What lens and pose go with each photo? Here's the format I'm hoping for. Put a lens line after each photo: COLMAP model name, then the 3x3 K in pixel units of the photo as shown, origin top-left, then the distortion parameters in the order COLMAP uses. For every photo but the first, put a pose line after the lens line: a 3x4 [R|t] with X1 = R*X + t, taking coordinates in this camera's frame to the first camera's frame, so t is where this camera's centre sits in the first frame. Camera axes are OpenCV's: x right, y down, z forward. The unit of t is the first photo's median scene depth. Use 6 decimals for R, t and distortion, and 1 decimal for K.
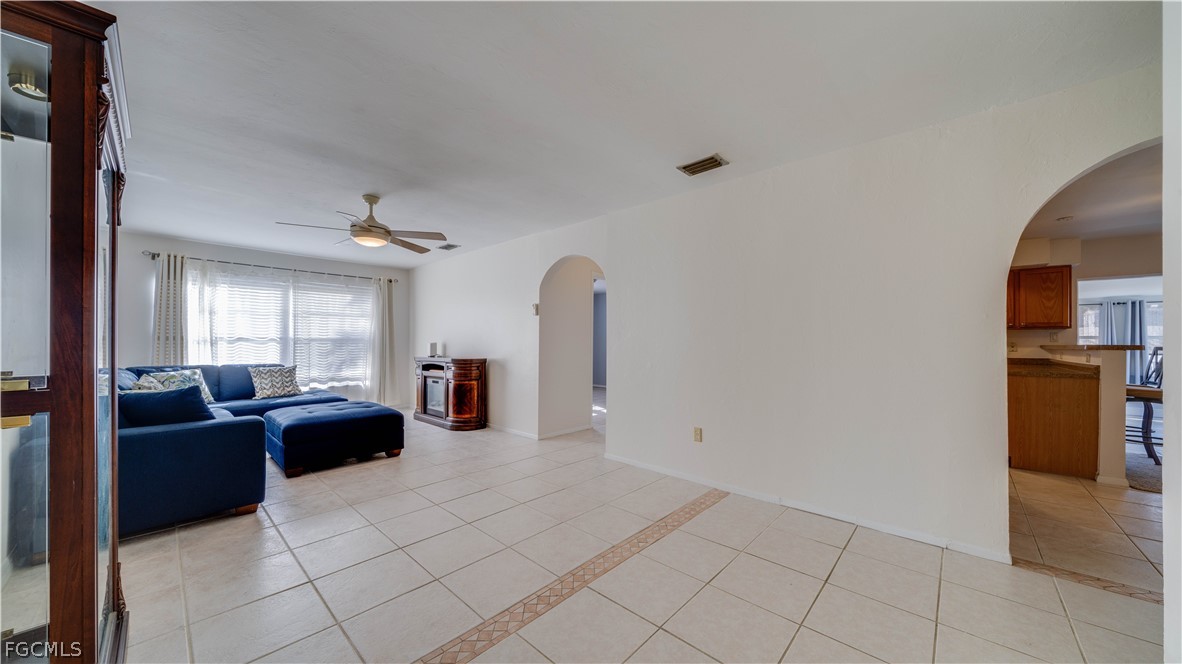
lens RADIAL K [[404.1, 0, 588.7], [0, 404.1, 337.8], [0, 0, 1]] dist [-0.002412, -0.000076]
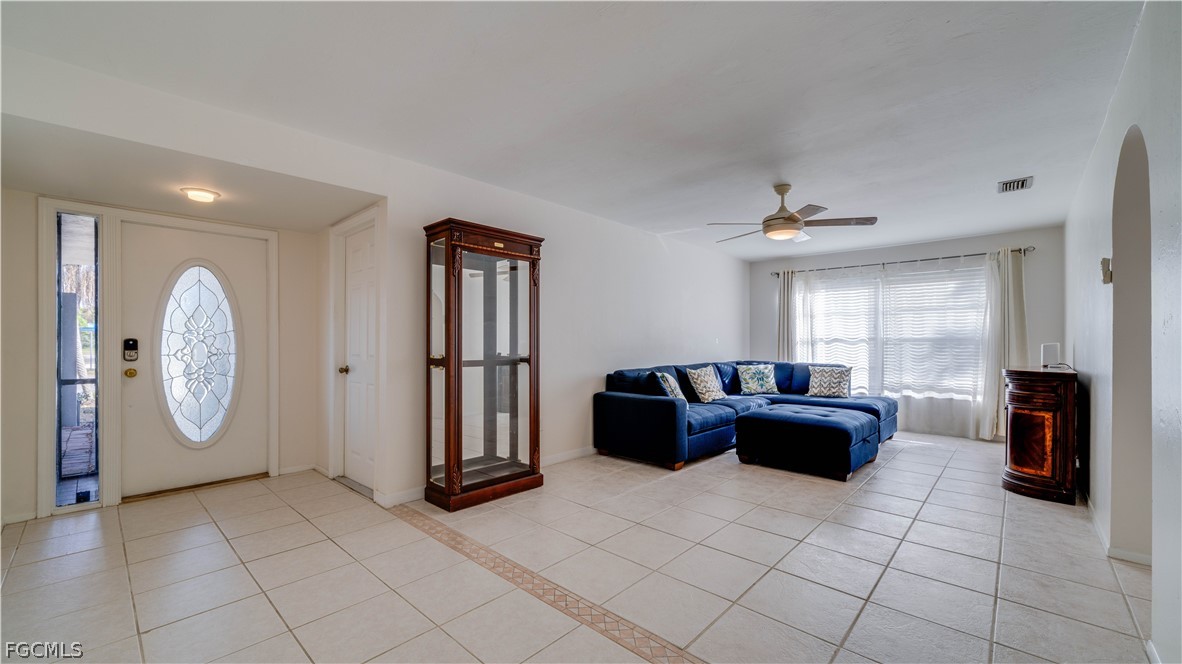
lens RADIAL K [[464.6, 0, 587.6], [0, 464.6, 339.7], [0, 0, 1]] dist [-0.000421, -0.000025]
pose [[-0.003291, -0.006766, -0.999972, 0.359855], [0.009297, 0.999934, -0.006797, 0.005466], [0.999951, -0.009319, -0.003228, 0.370481]]
